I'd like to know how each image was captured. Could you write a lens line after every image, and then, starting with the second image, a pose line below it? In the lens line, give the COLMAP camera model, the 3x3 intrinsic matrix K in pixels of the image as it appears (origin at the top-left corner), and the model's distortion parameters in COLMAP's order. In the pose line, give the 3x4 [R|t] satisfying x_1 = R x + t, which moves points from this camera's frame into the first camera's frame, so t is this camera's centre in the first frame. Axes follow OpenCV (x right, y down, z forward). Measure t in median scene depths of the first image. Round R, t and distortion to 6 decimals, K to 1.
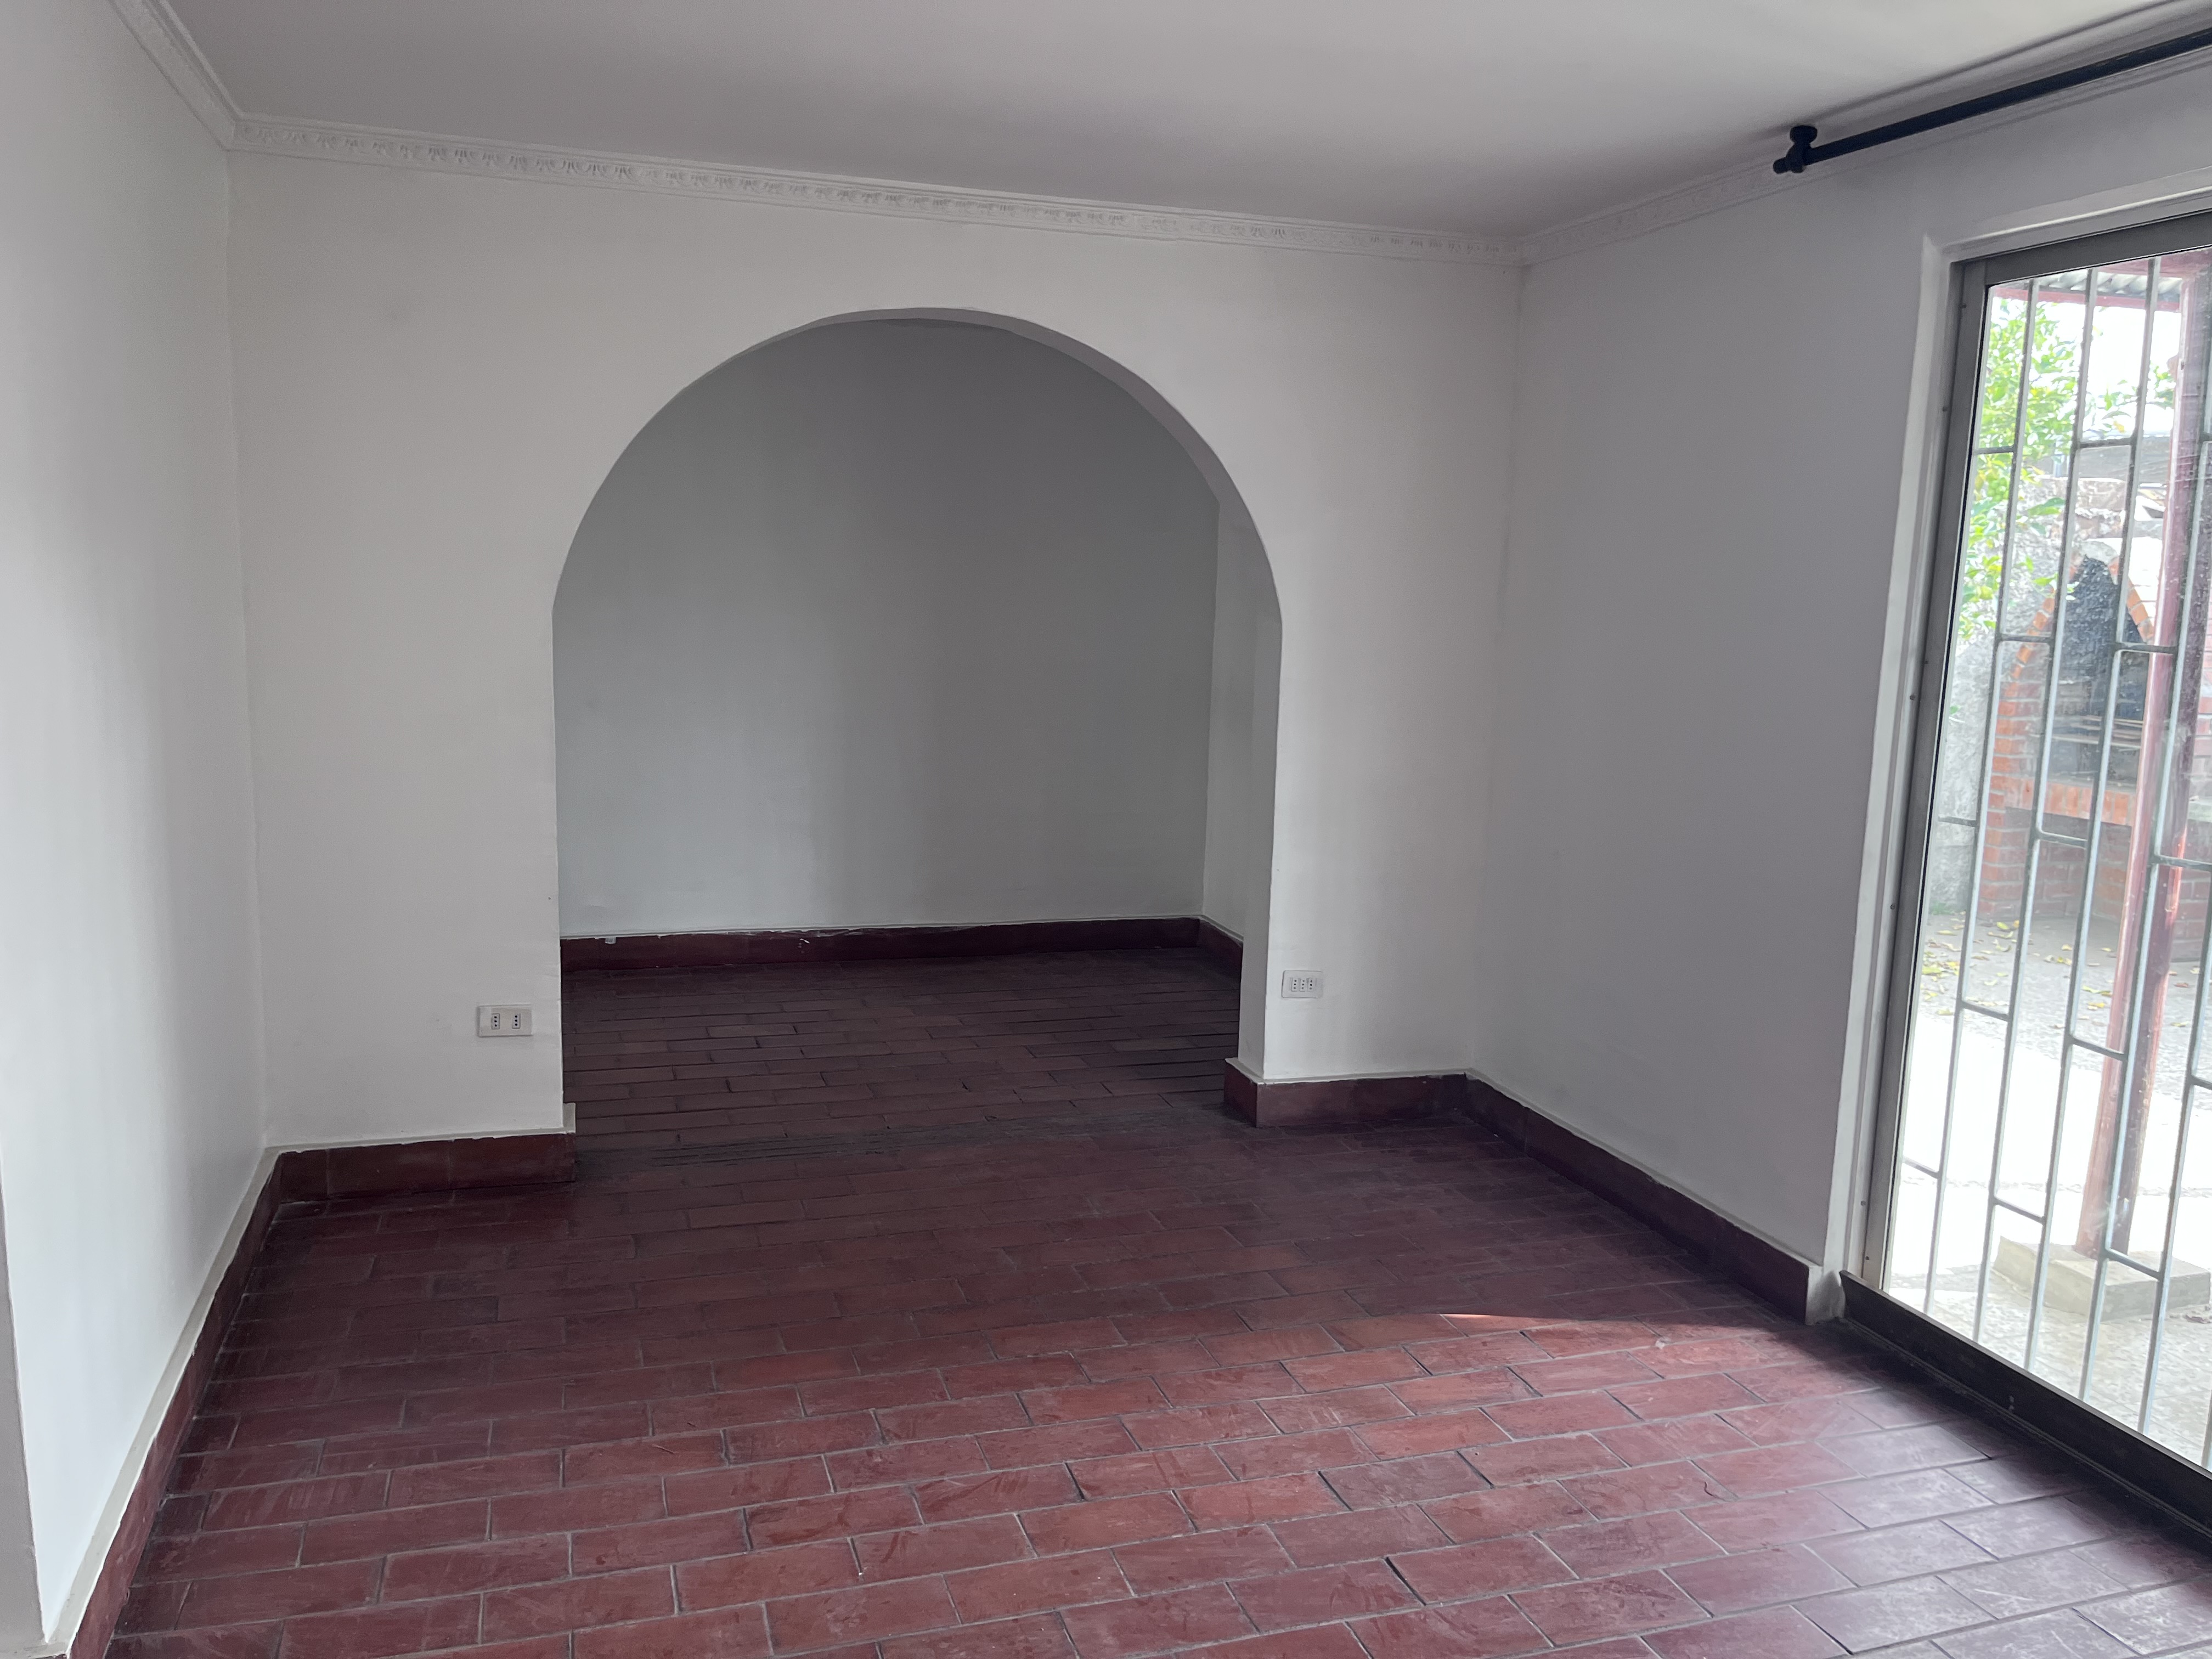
lens RADIAL K [[1665.2, 0, 1093.0], [0, 1665.2, 829.7], [0, 0, 1]] dist [0.071143, -0.083428]
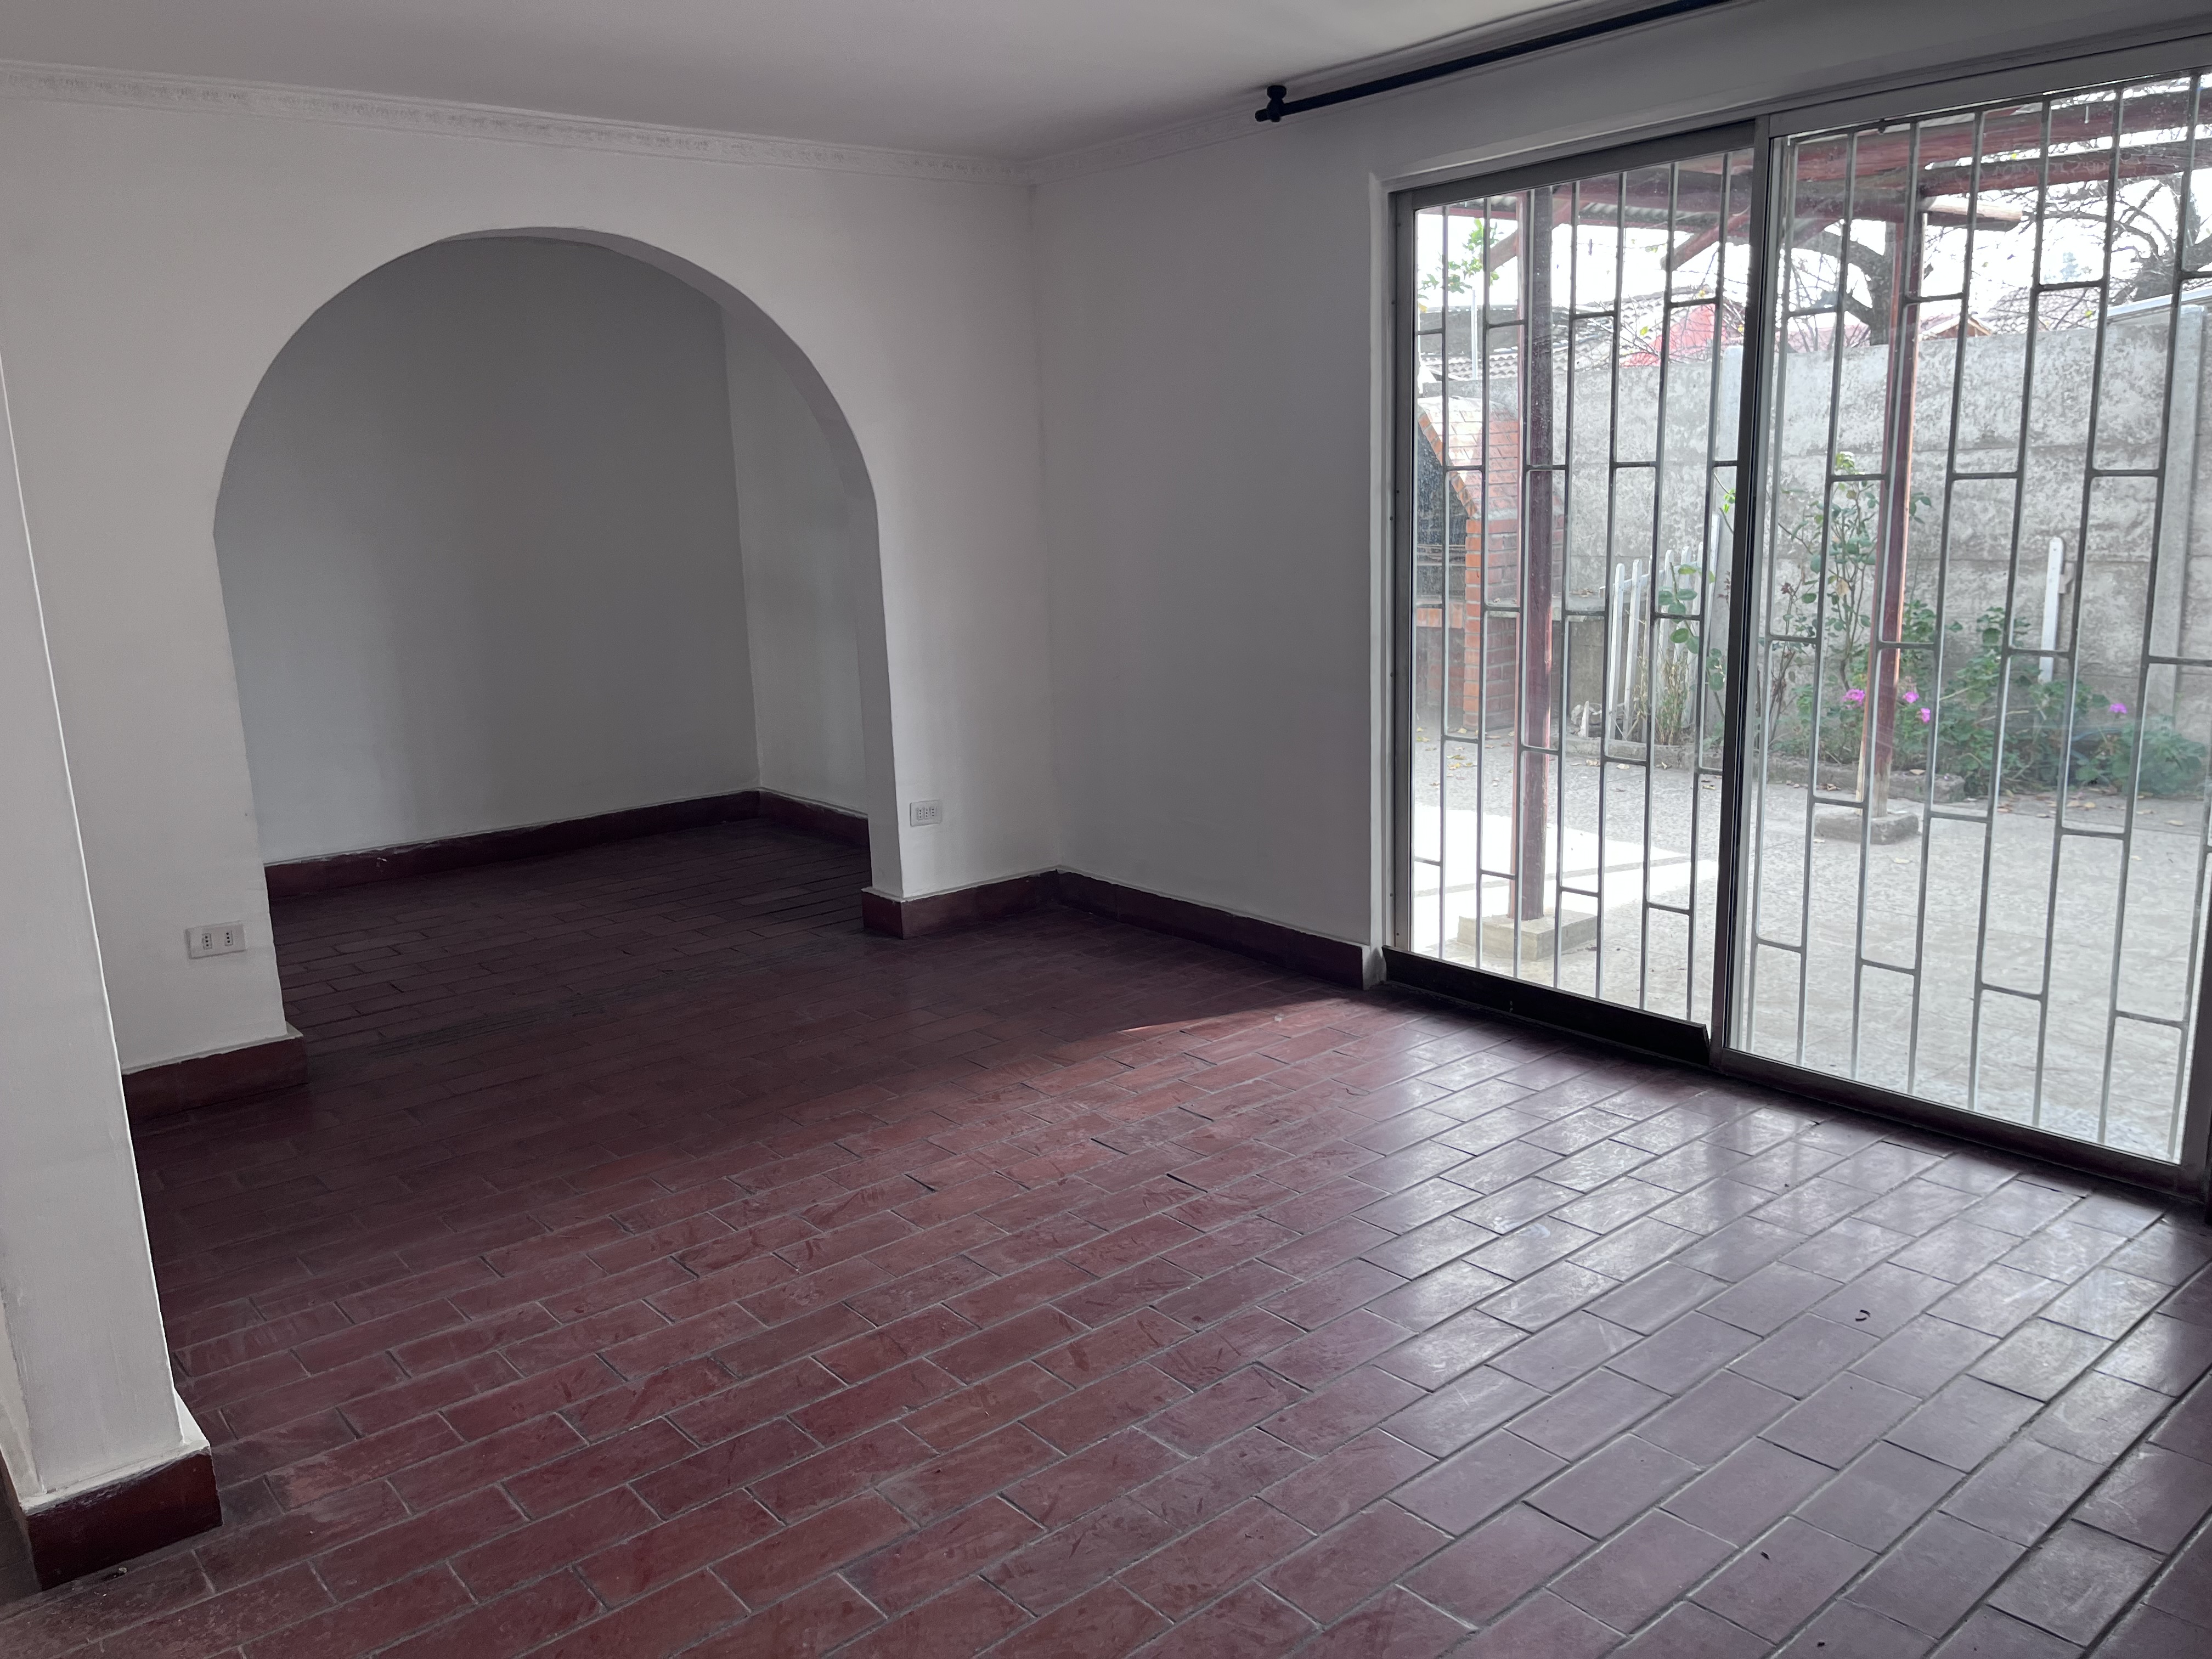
lens RADIAL K [[1638.6, 0, 1079.5], [0, 1638.6, 821.1], [0, 0, 1]] dist [0.077855, -0.088541]
pose [[0.926977, -0.137190, 0.349130, -0.234468], [0.117608, 0.990087, 0.076790, 0.029628], [-0.356204, -0.030122, 0.933923, -0.153304]]
